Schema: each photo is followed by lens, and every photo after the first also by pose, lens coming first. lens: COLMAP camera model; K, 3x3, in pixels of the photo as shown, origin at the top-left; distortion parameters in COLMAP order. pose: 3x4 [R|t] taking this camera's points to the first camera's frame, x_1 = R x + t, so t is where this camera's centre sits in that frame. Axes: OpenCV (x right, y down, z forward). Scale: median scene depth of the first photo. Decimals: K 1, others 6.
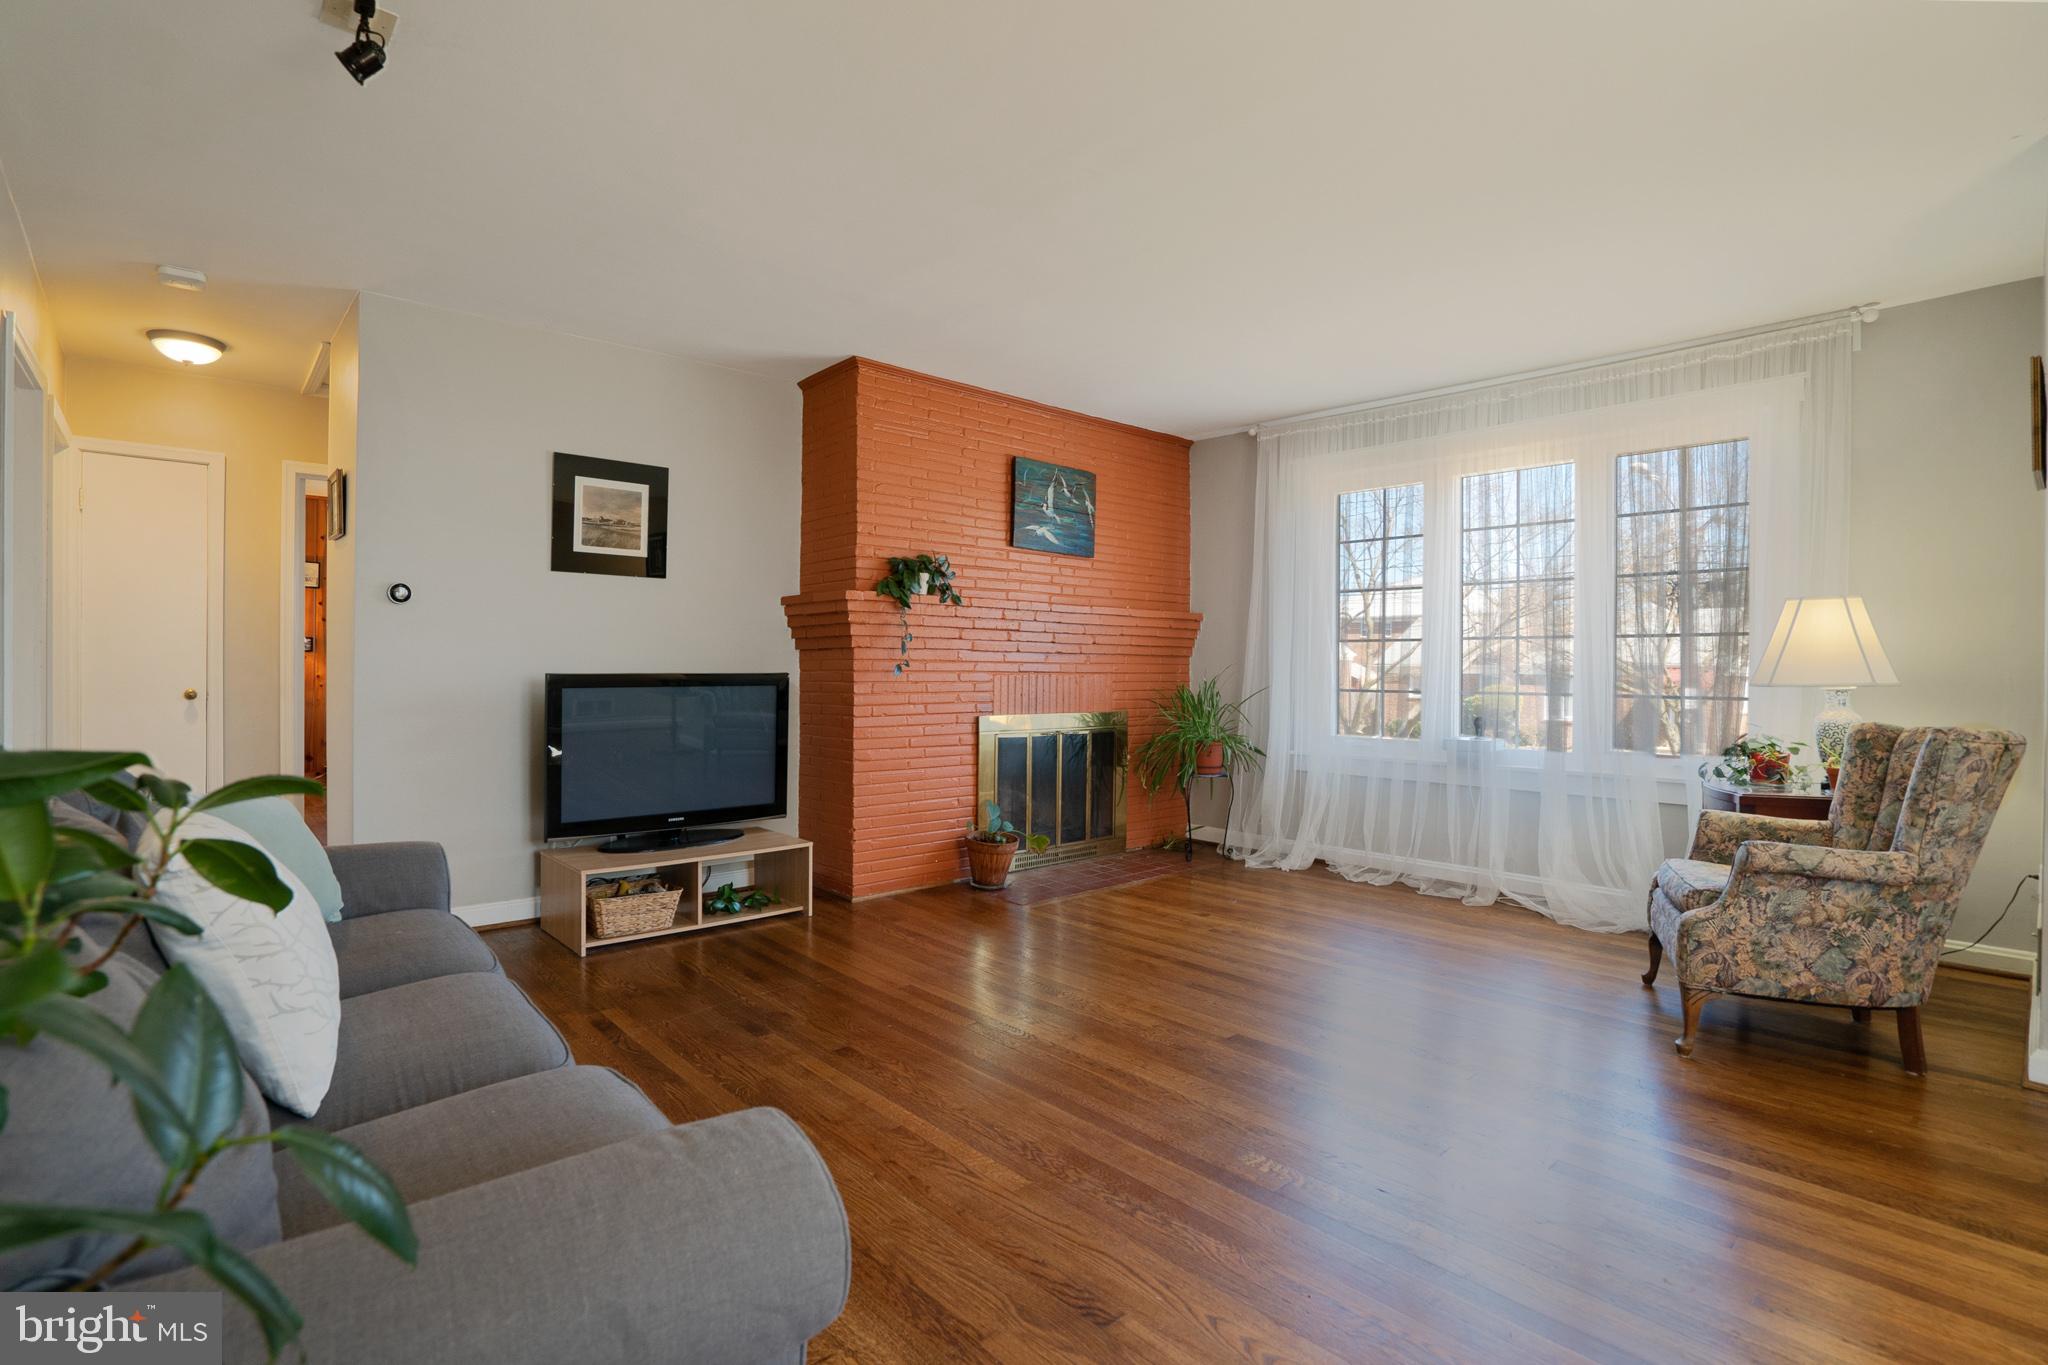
lens RADIAL K [[982.1, 0, 995.6], [0, 982.1, 670.5], [0, 0, 1]] dist [-0.046428, 0.000250]
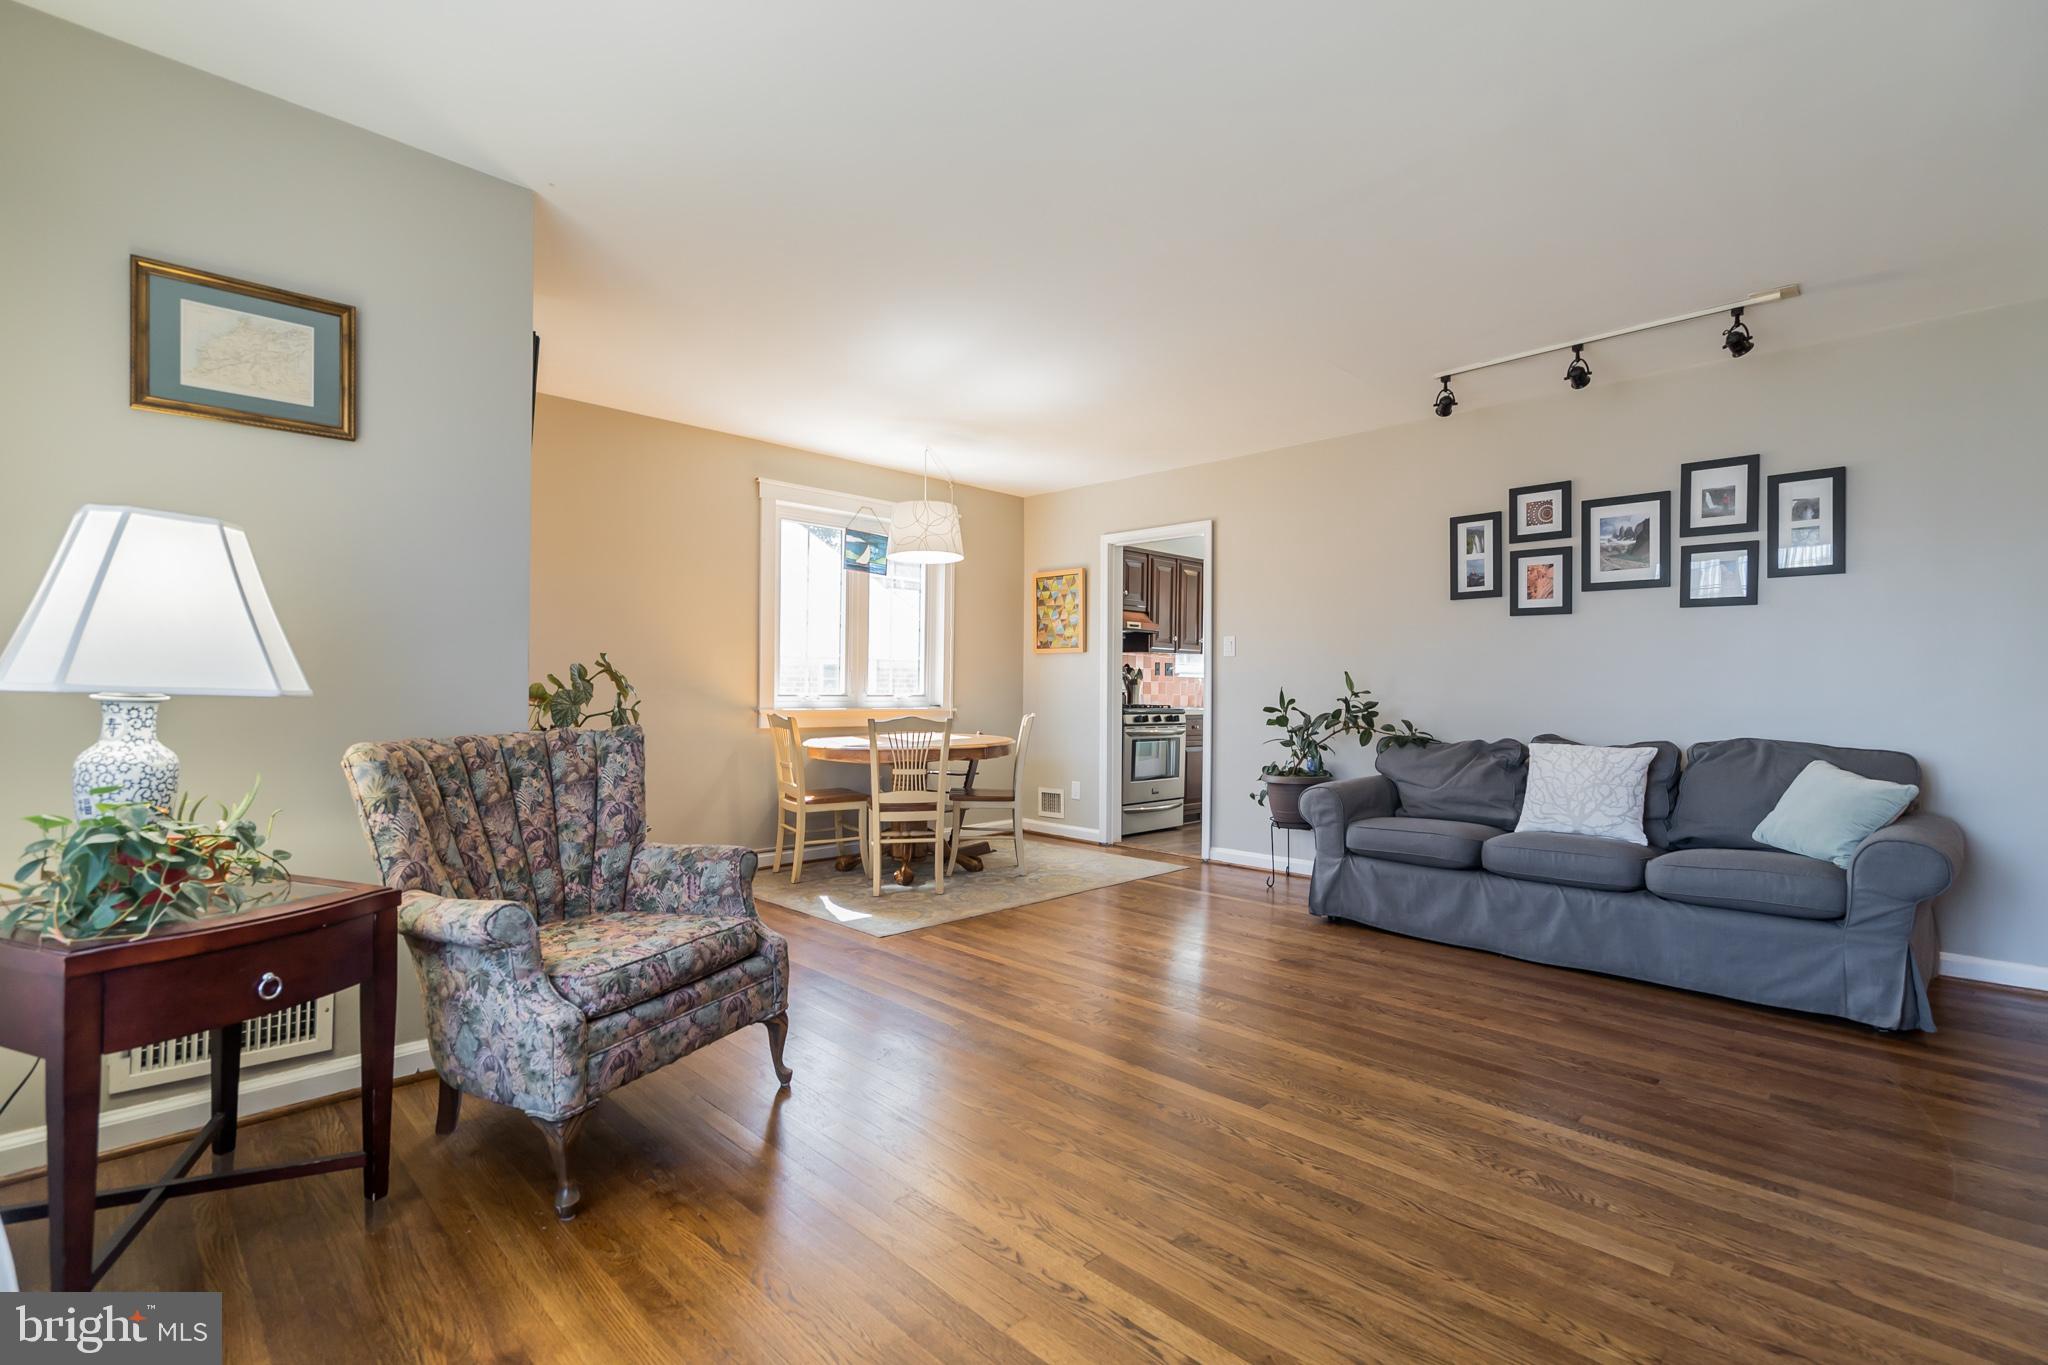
lens RADIAL K [[937.1, 0, 1009.3], [0, 937.1, 686.3], [0, 0, 1]] dist [-0.001301, 0.000226]
pose [[-0.998167, -0.014943, -0.058646, 0.354779], [-0.014603, 0.999874, -0.006219, 0.006630], [0.058732, -0.005351, -0.998259, 1.234817]]
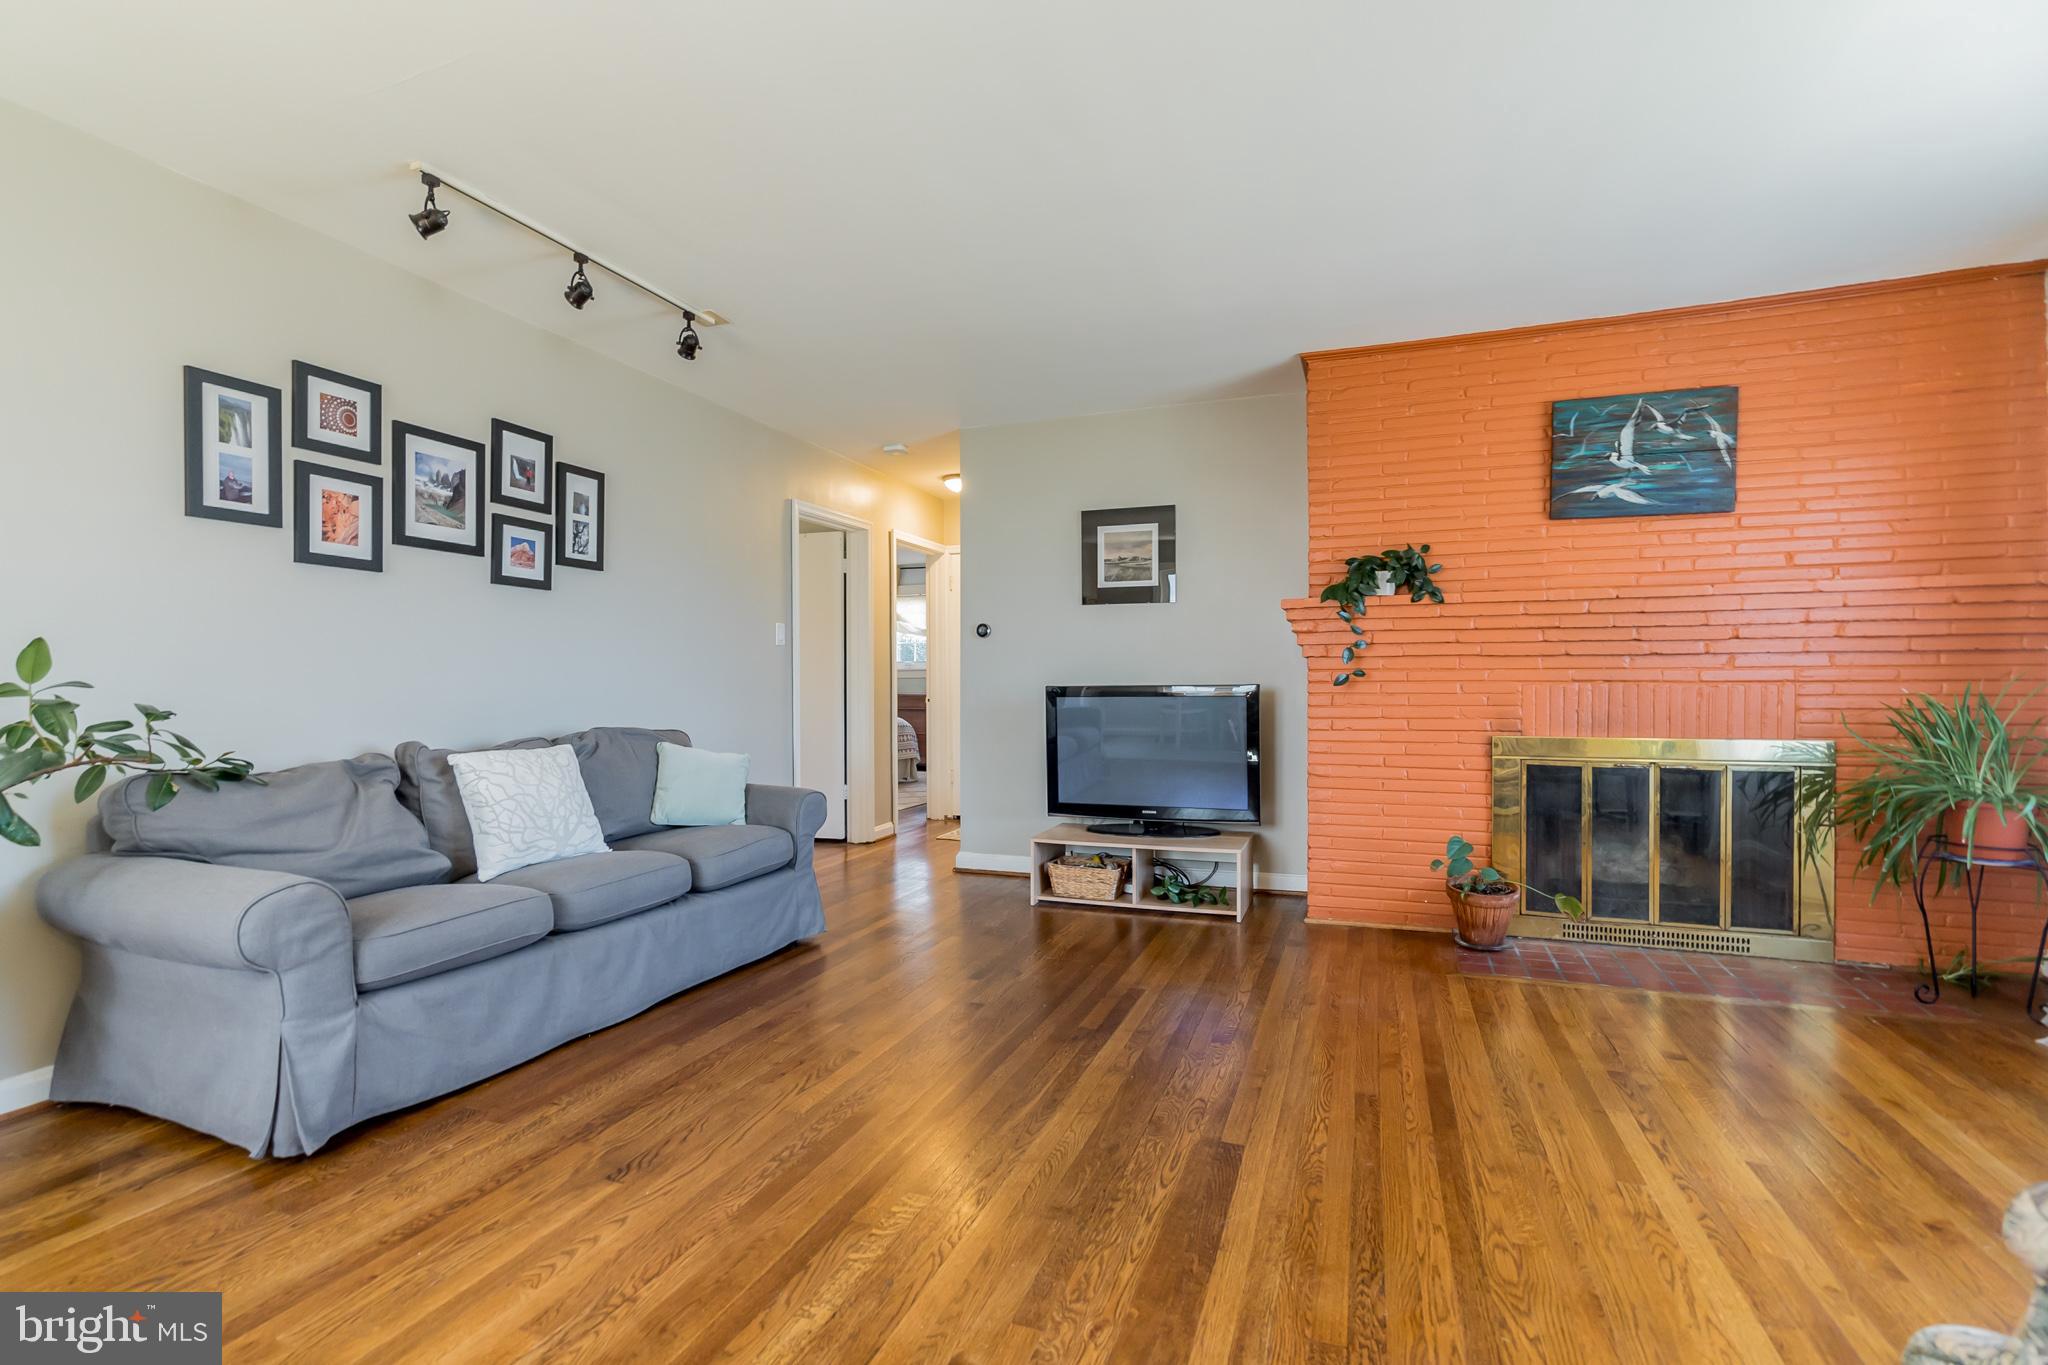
lens RADIAL K [[937.1, 0, 1009.3], [0, 937.1, 686.3], [0, 0, 1]] dist [-0.001301, 0.000226]
pose [[0.466789, -0.003431, -0.884362, 0.561123], [0.005138, 0.999986, -0.001168, 0.004388], [0.884354, -0.003998, 0.466800, 0.331085]]
